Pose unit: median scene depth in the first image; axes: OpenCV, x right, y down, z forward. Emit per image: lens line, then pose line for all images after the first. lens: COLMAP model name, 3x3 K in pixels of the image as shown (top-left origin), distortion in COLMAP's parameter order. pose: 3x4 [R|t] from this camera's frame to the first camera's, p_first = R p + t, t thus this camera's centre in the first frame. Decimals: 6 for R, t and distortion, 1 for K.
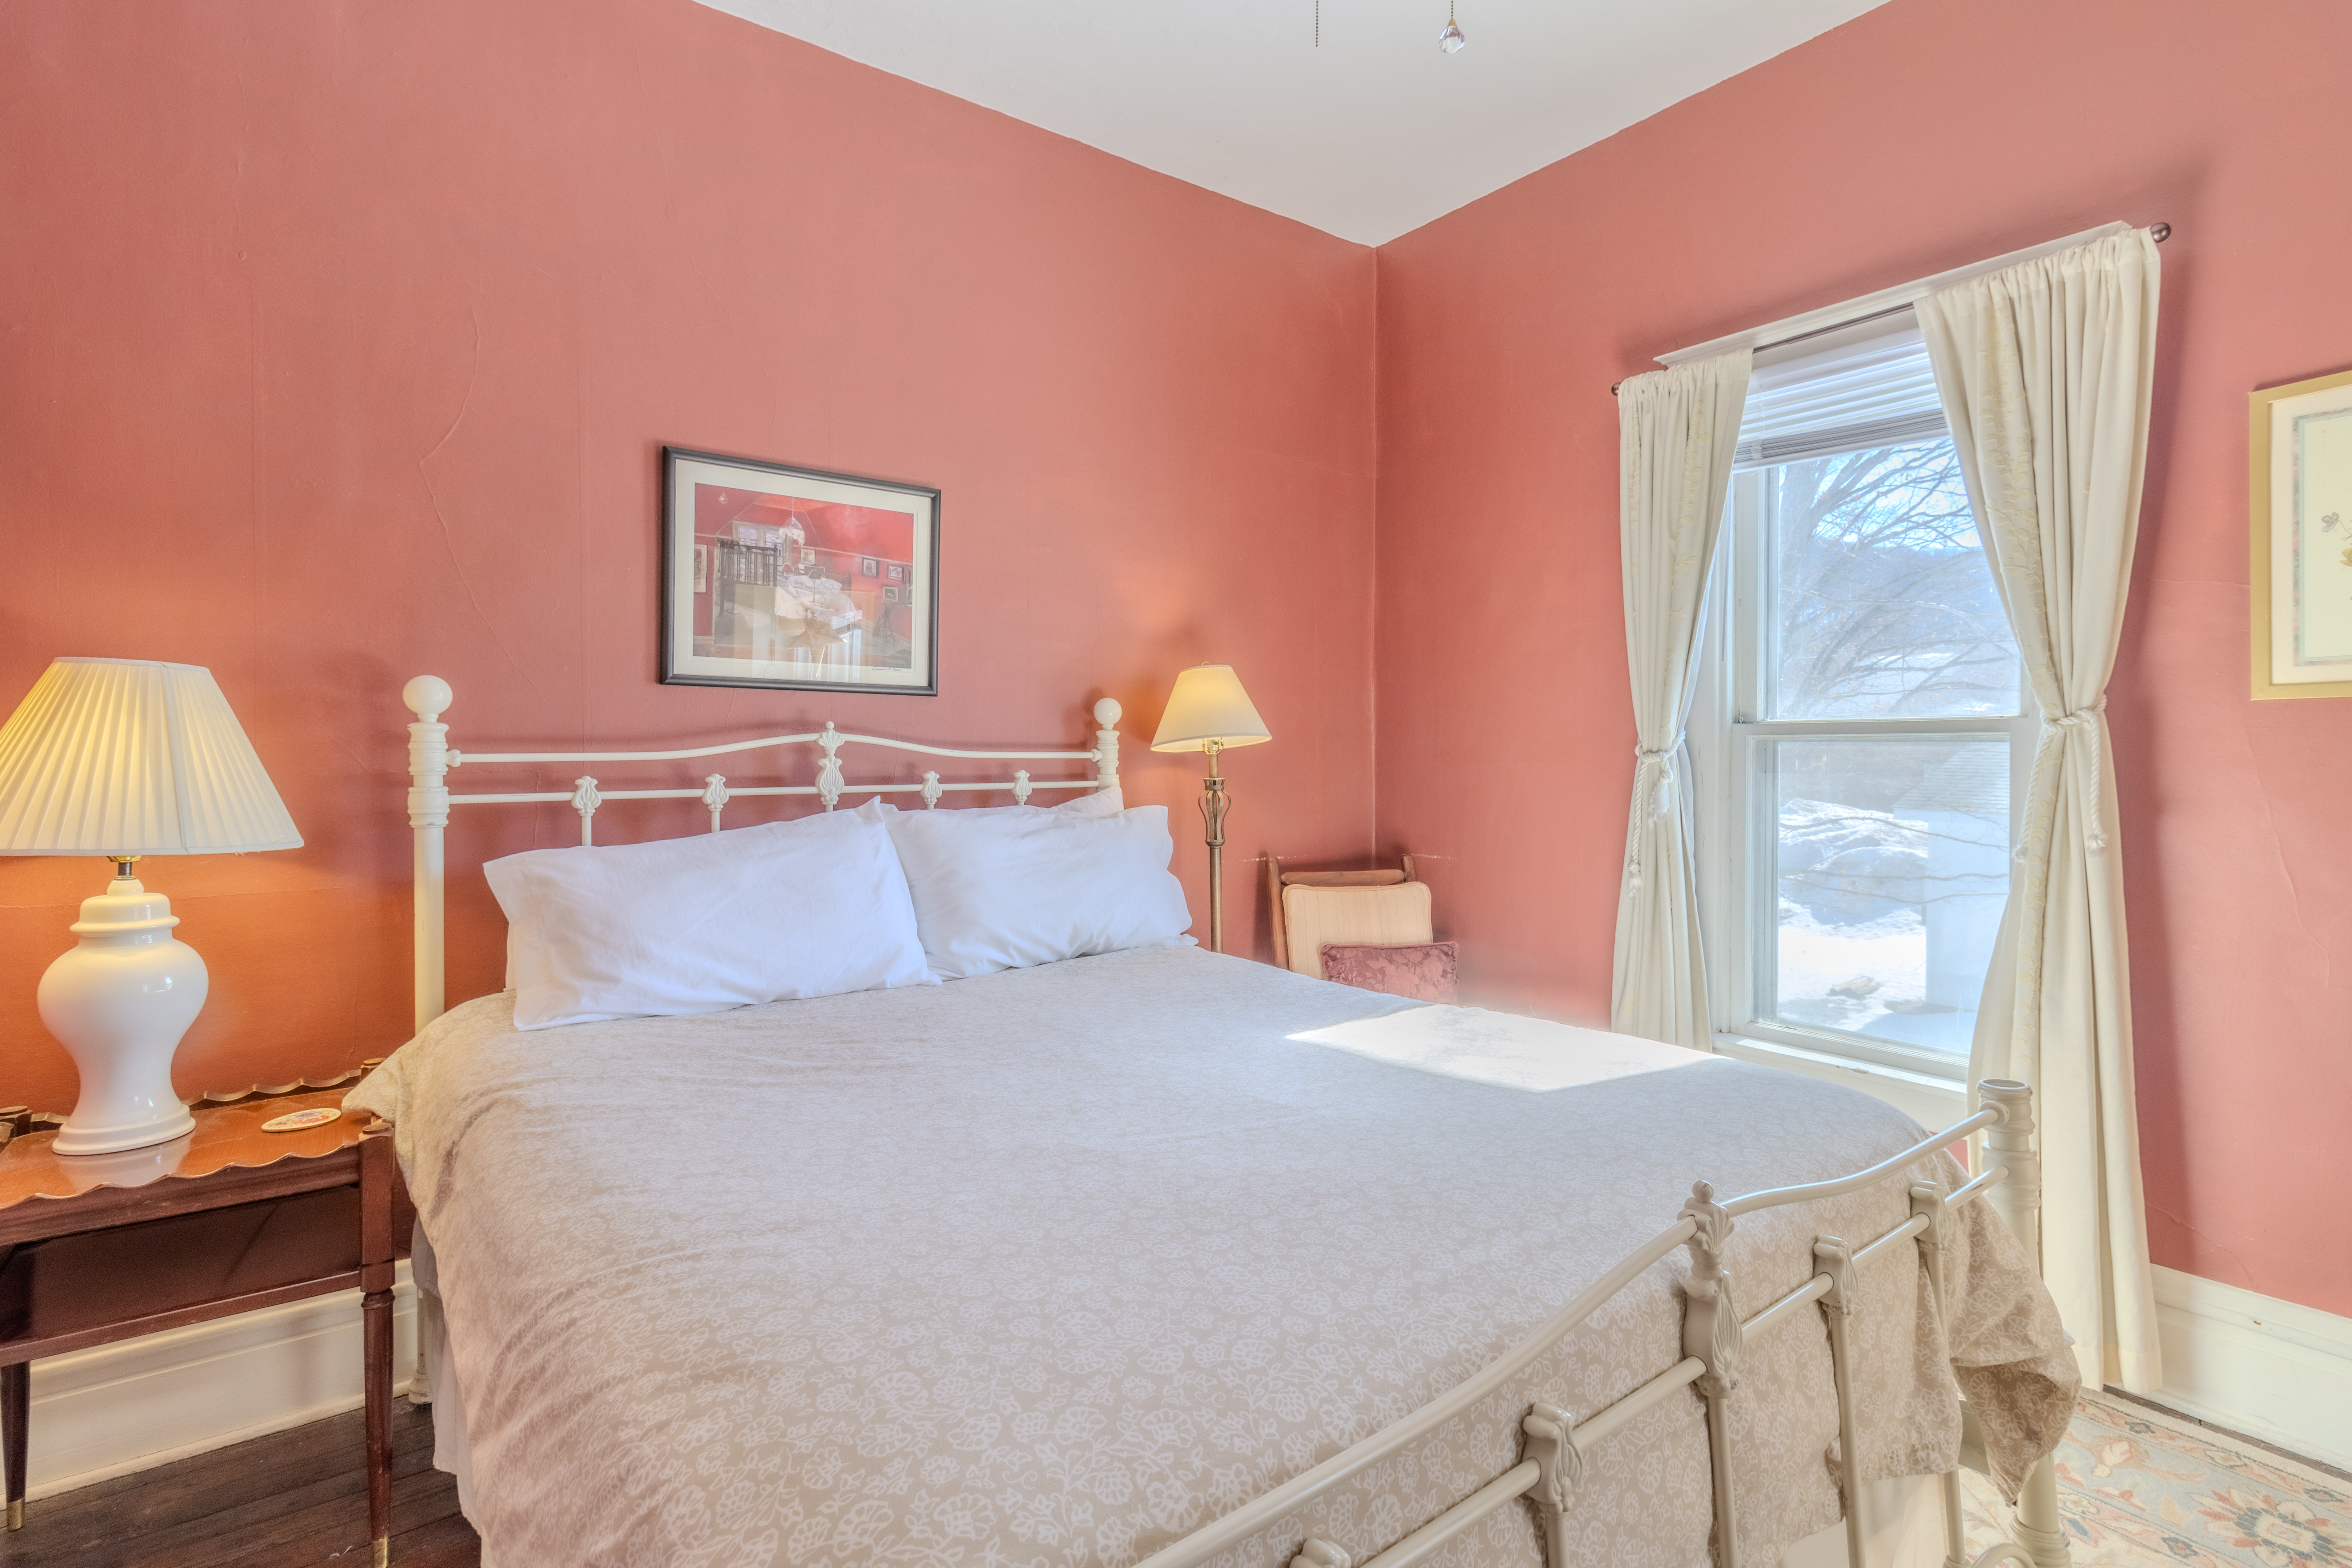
lens RADIAL K [[1095.5, 0, 1180.6], [0, 1095.5, 768.1], [0, 0, 1]] dist [0.001809, 0.000332]
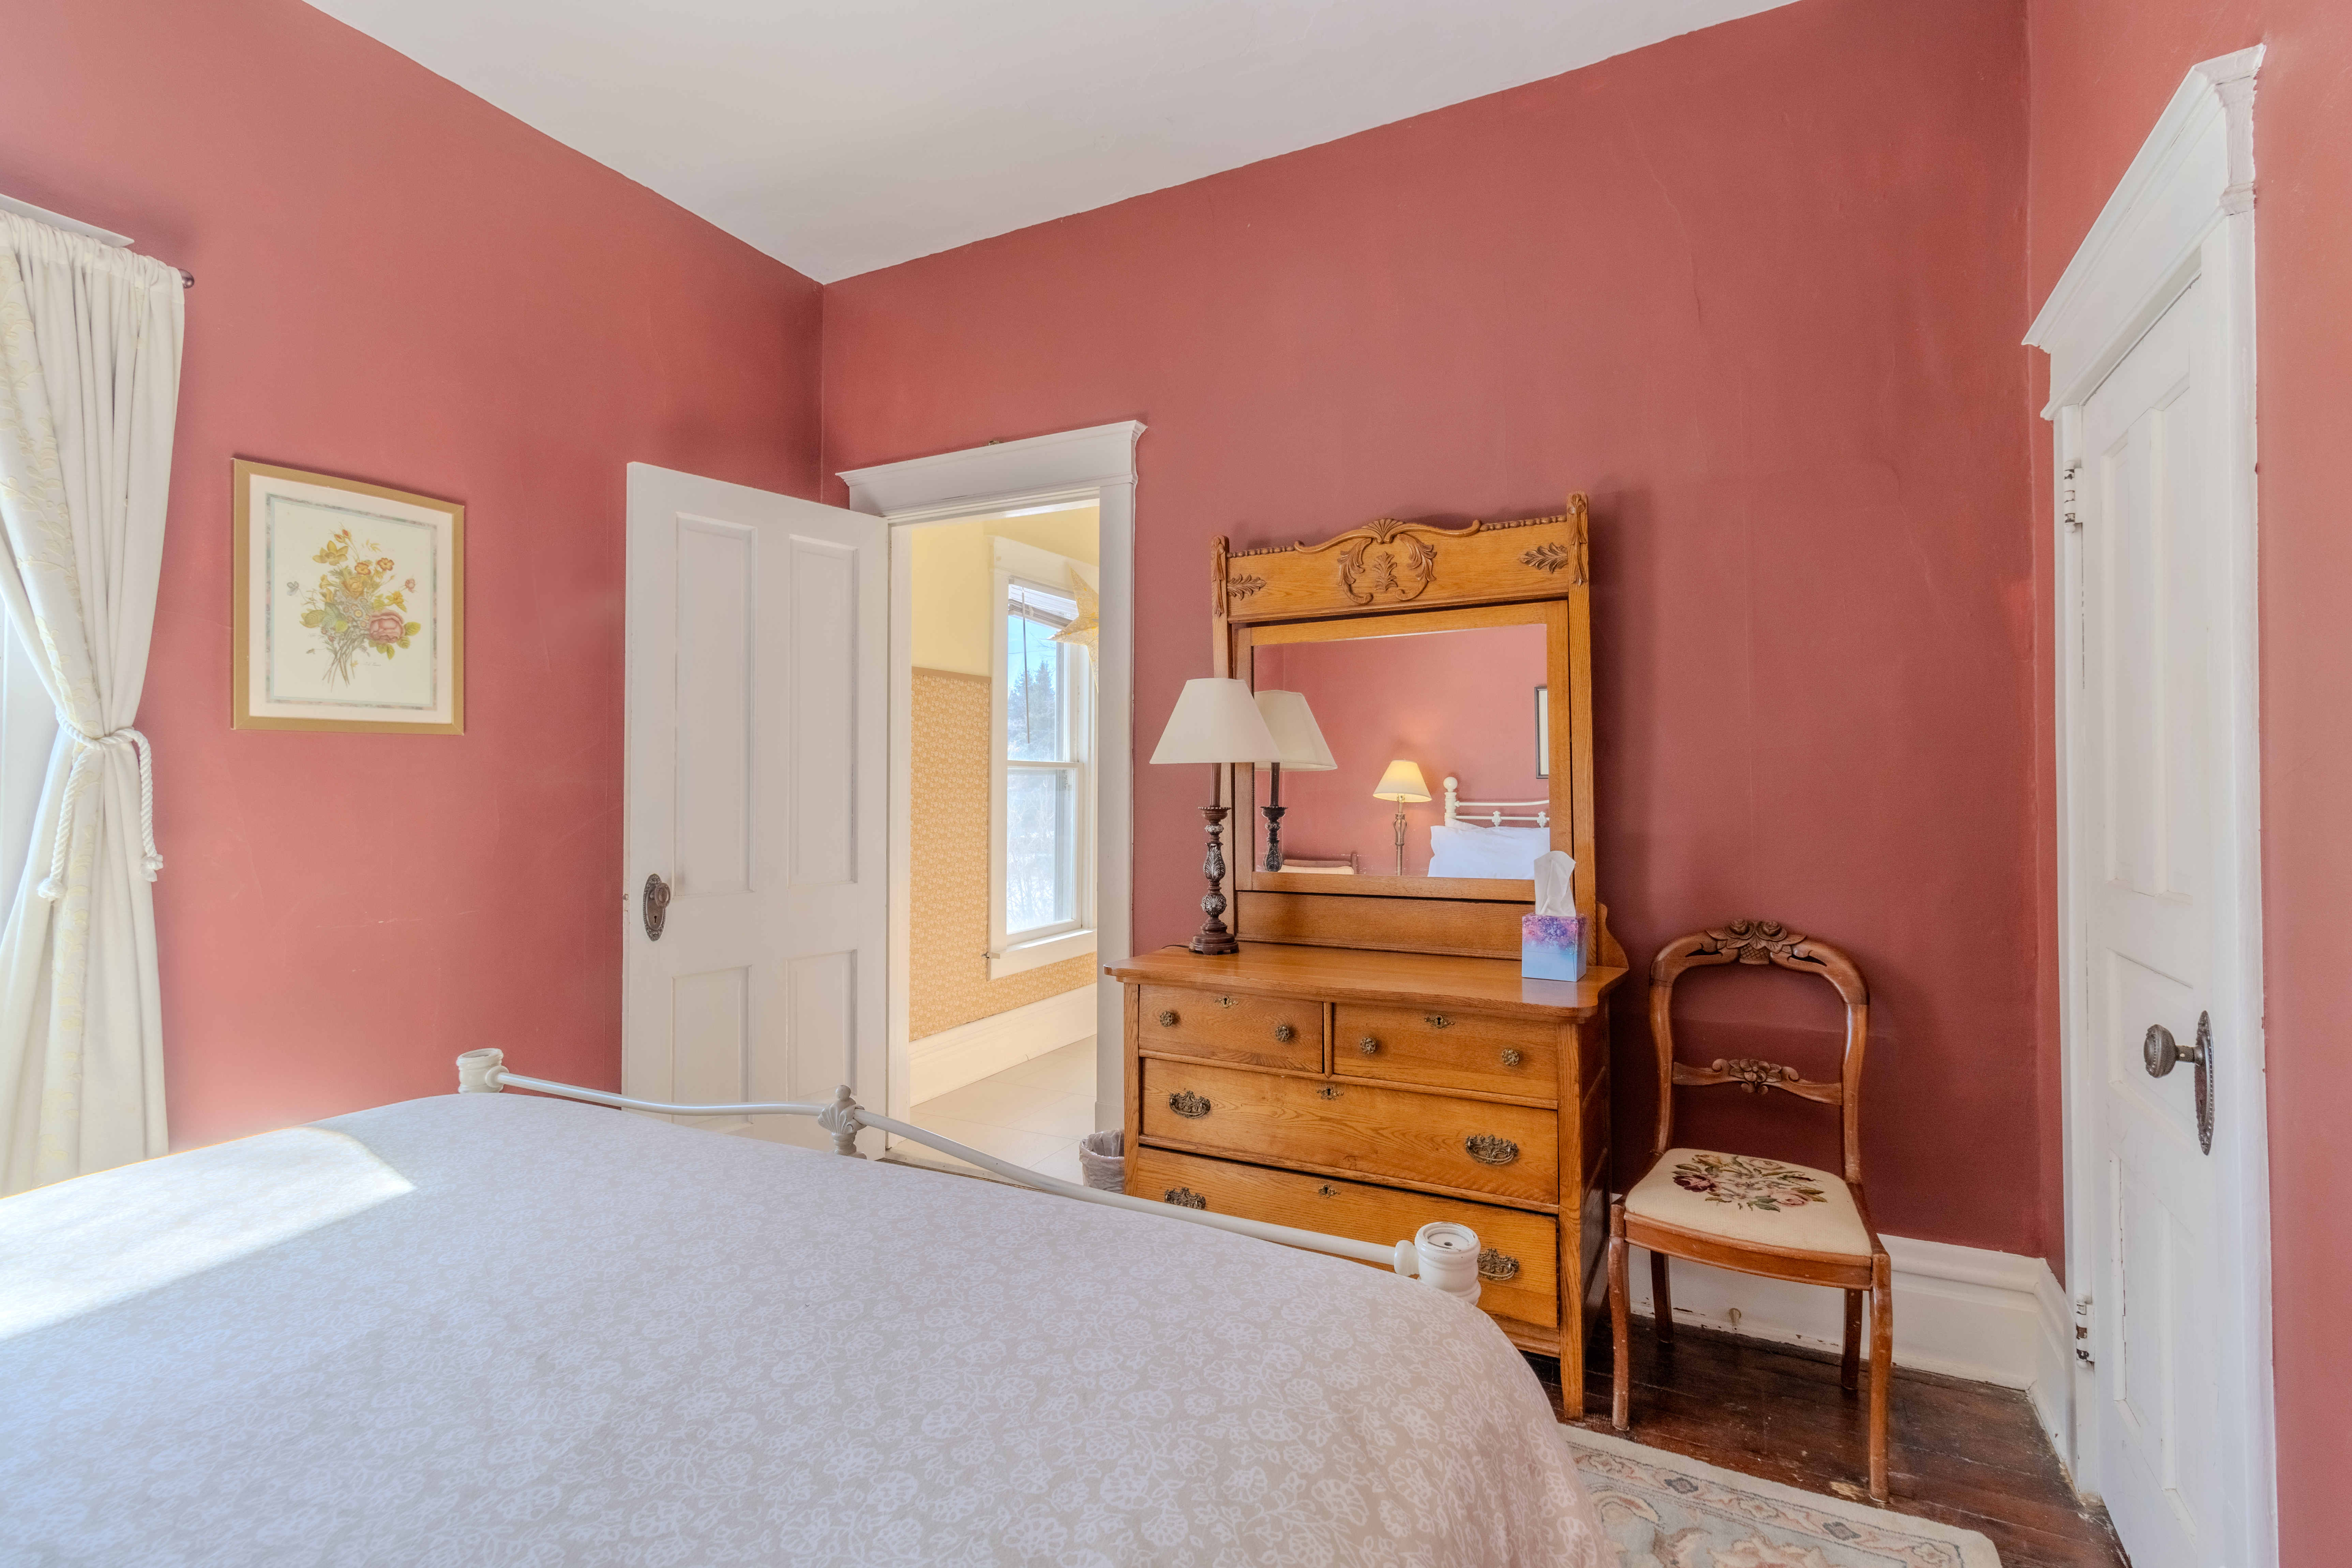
lens RADIAL K [[1102.4, 0, 1173.9], [0, 1102.4, 762.2], [0, 0, 1]] dist [0.009823, -0.000336]
pose [[-0.423422, 0.016669, 0.905779, -0.706260], [0.010363, 0.999854, -0.013556, -0.002392], [-0.905873, 0.003647, -0.423533, 0.897762]]
